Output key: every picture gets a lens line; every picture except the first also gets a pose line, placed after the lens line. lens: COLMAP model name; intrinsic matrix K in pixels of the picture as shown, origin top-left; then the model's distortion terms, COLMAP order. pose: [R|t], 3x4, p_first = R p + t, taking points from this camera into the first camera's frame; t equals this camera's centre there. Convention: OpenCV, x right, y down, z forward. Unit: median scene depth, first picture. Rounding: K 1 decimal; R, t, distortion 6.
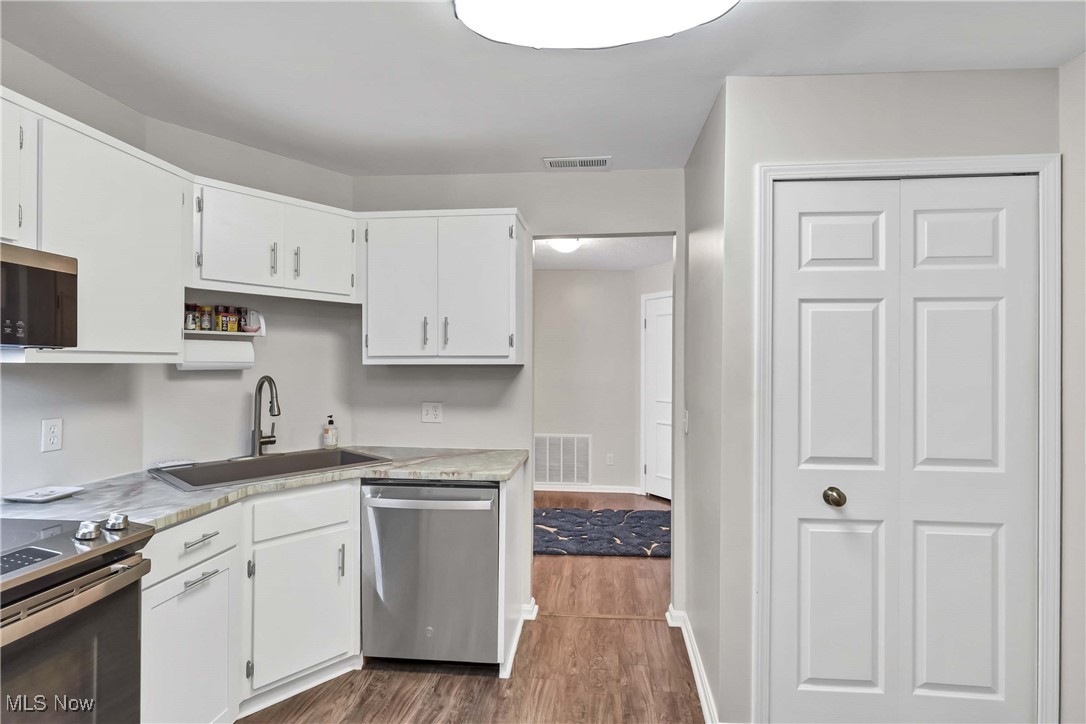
lens RADIAL K [[533.2, 0, 539.9], [0, 533.2, 361.0], [0, 0, 1]] dist [-0.009176, 0.001287]
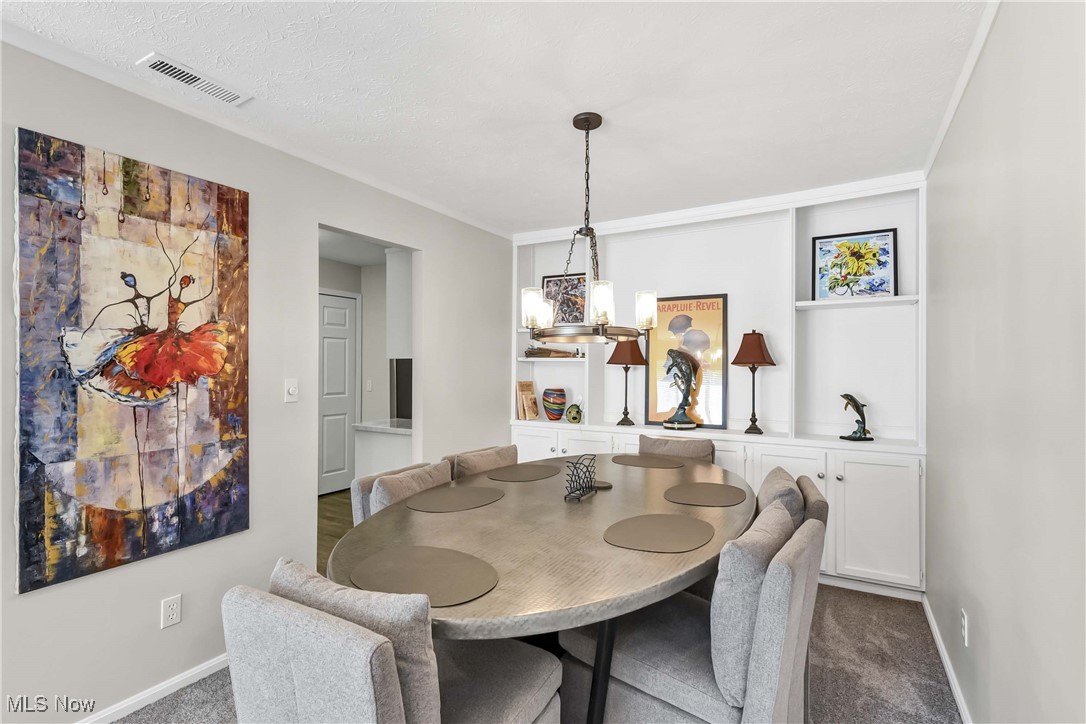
lens RADIAL K [[515.4, 0, 554.2], [0, 515.4, 364.7], [0, 0, 1]] dist [0.000373, -0.000551]
pose [[0.386850, -0.001839, 0.922141, -0.991518], [-0.010803, 0.999920, 0.006526, -0.002221], [-0.922079, -0.012486, 0.386799, -0.881903]]
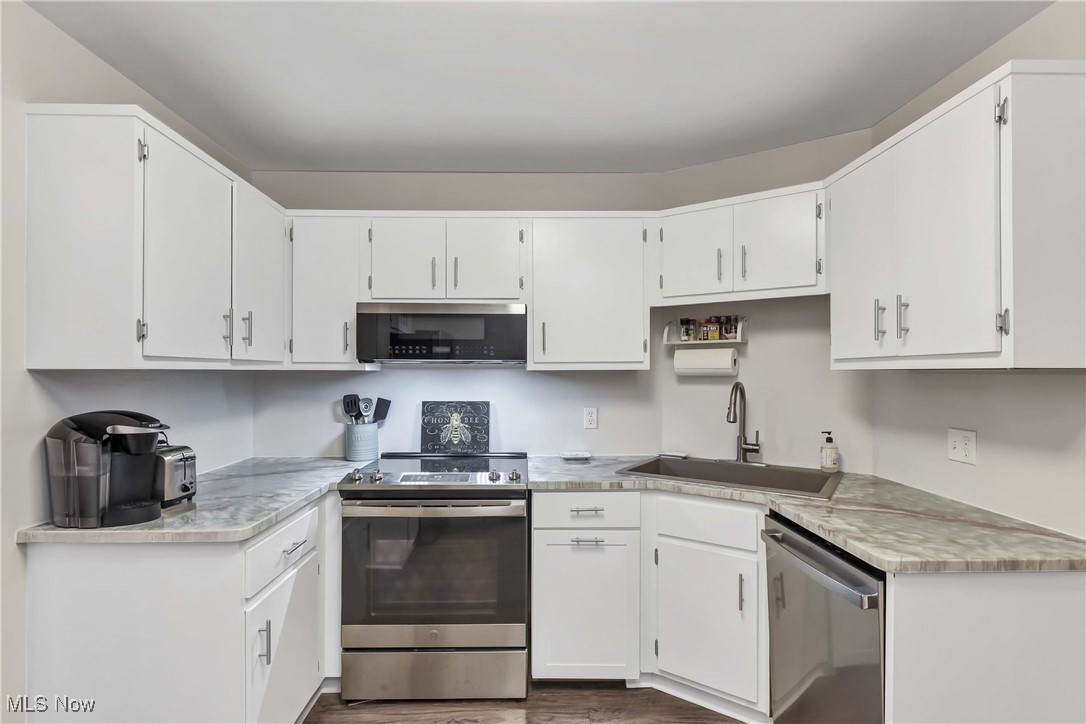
lens RADIAL K [[515.4, 0, 532.6], [0, 515.4, 368.2], [0, 0, 1]] dist [0.000373, -0.000551]
pose [[0.129015, -0.008869, -0.991603, 0.381501], [0.008782, 0.999931, -0.007801, 0.005929], [0.991604, -0.007702, 0.129084, 0.481664]]
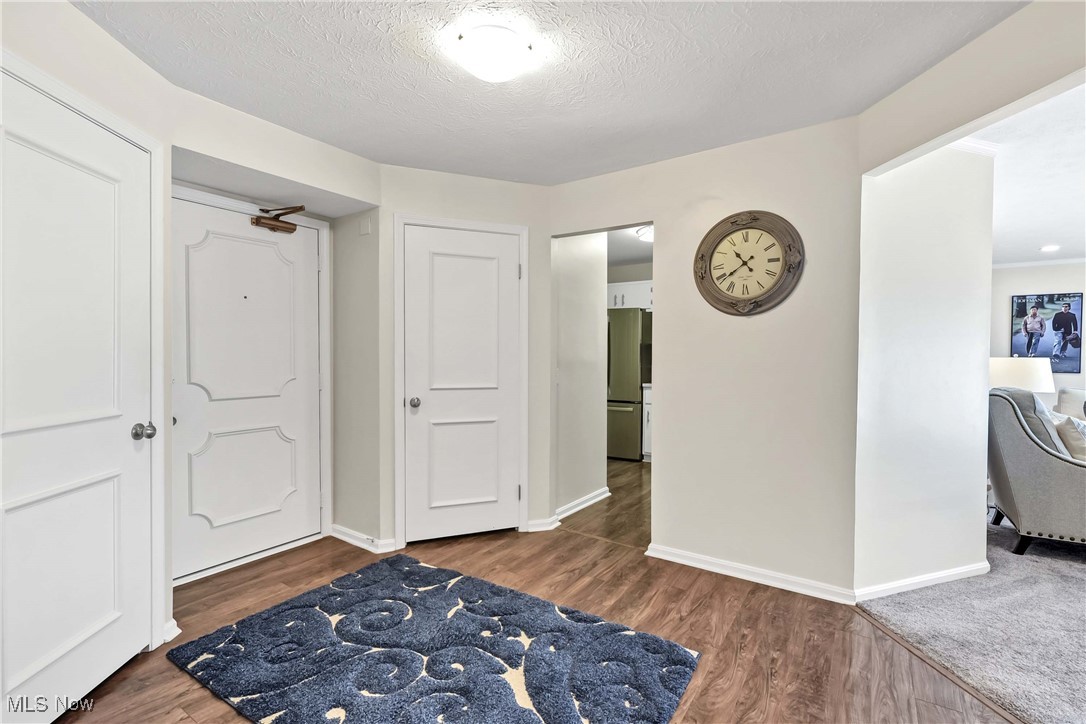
lens RADIAL K [[481.4, 0, 549.5], [0, 481.4, 366.9], [0, 0, 1]] dist [-0.013716, 0.001835]
pose [[-0.887684, -0.020079, 0.460015, -0.317795], [-0.011662, 0.999709, 0.021132, 0.063258], [-0.460305, 0.013394, -0.887660, 2.248826]]
